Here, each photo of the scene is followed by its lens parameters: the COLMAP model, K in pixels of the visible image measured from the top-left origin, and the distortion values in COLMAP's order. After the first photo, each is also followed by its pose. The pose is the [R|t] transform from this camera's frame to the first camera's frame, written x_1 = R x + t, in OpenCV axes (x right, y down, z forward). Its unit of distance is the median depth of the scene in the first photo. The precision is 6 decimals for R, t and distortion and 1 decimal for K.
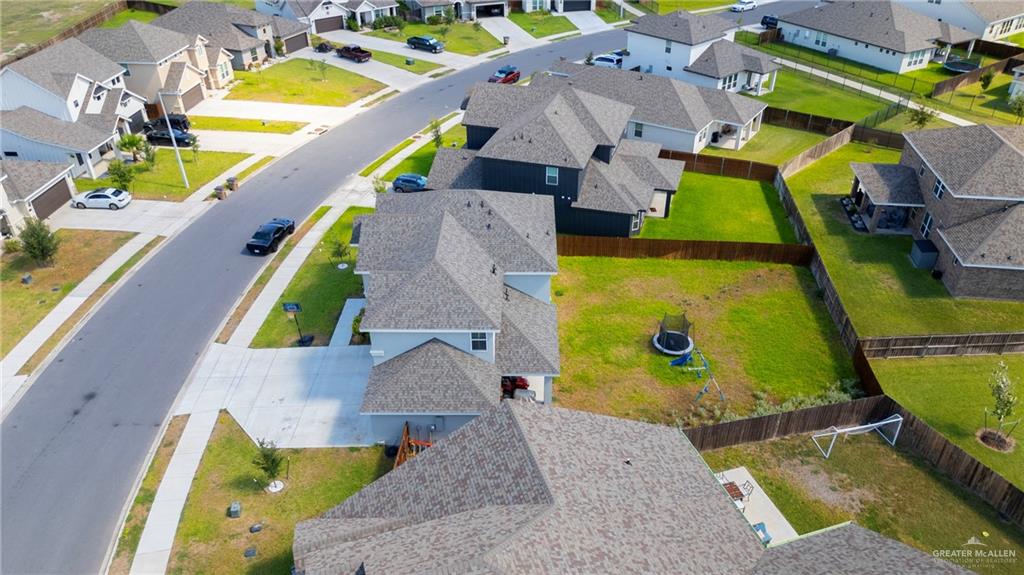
lens RADIAL K [[718.4, 0, 512.0], [0, 718.4, 287.5], [0, 0, 1]] dist [0.082340, -0.074612]
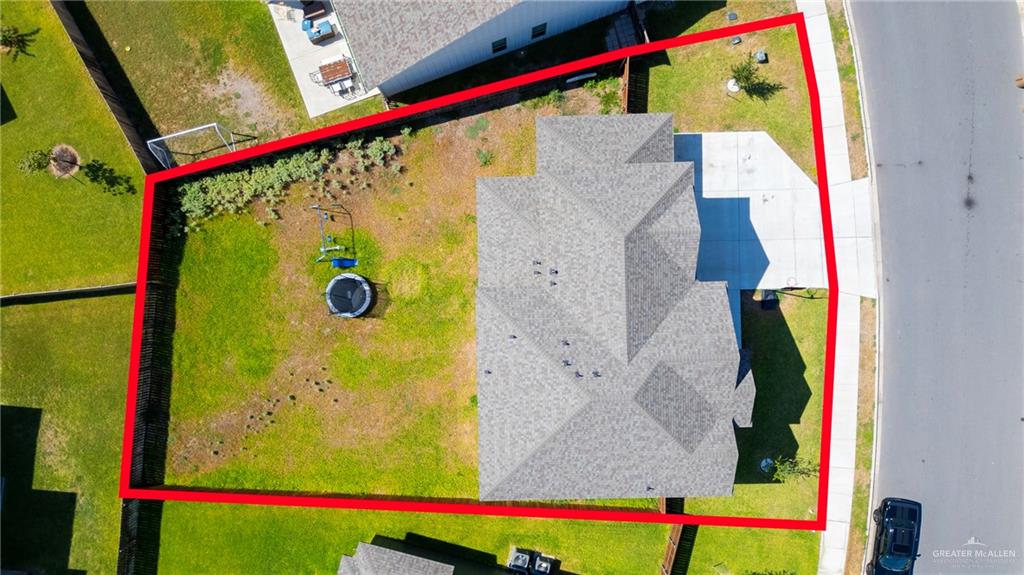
lens RADIAL K [[725.1, 0, 512.0], [0, 725.1, 287.5], [0, 0, 1]] dist [0.042189, -0.008172]
pose [[-0.999111, 0.041068, 0.009466, 0.015191], [-0.013977, -0.534768, 0.844883, -0.744406], [0.039760, 0.844000, 0.534867, 0.583081]]
